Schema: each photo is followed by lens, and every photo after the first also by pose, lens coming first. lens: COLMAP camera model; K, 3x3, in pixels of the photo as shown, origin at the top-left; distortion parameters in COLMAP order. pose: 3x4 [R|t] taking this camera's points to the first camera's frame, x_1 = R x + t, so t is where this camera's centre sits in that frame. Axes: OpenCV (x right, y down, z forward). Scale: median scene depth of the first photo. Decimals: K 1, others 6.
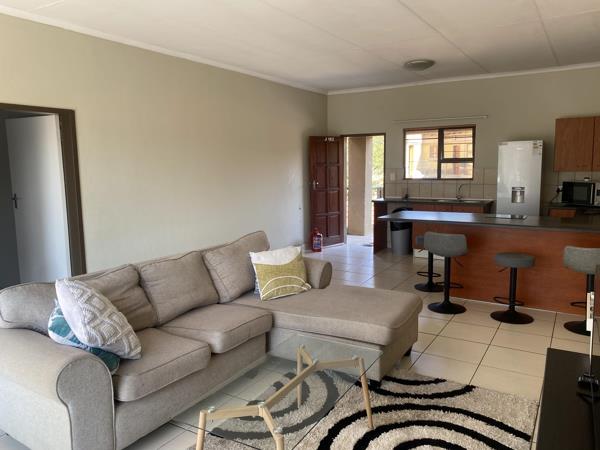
lens RADIAL K [[455.9, 0, 300.0], [0, 455.9, 225.0], [0, 0, 1]] dist [0.002219, 0.002425]
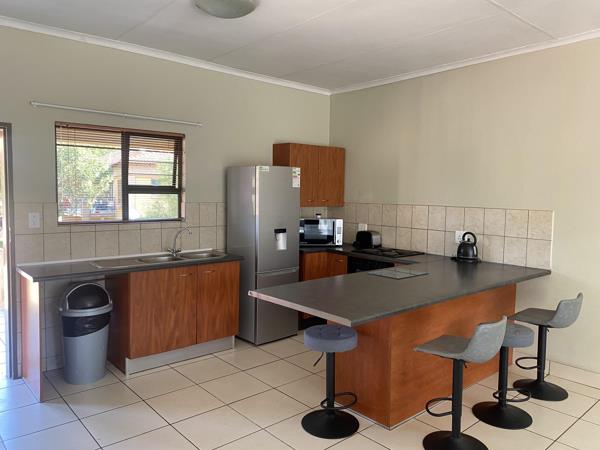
lens RADIAL K [[455.9, 0, 300.0], [0, 455.9, 225.0], [0, 0, 1]] dist [0.002219, 0.002425]
pose [[0.285017, -0.050267, 0.957204, -0.172974], [0.107620, 0.993988, 0.020154, -0.085251], [-0.952462, 0.097270, 0.288713, 0.639270]]
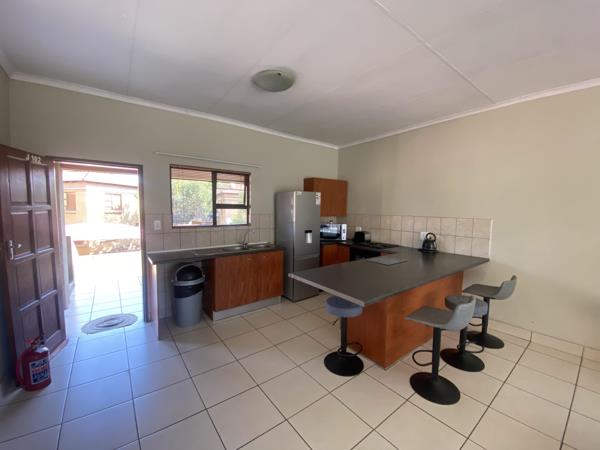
lens RADIAL K [[247.7, 0, 300.0], [0, 247.7, 225.0], [0, 0, 1]] dist [-0.000207, -0.000310]
pose [[0.350186, -0.045288, 0.935585, -0.103748], [0.107793, 0.994143, 0.007776, -0.088222], [-0.930457, 0.098126, 0.353017, 0.668023]]
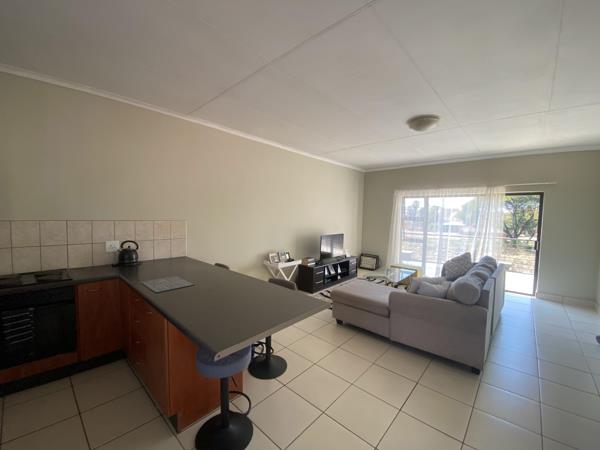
lens RADIAL K [[247.7, 0, 300.0], [0, 247.7, 225.0], [0, 0, 1]] dist [-0.000207, -0.000310]
pose [[-0.984838, -0.019719, 0.172353, 0.110319], [0.011471, 0.983942, 0.178118, -0.130226], [-0.173097, 0.177395, -0.968797, 0.921920]]
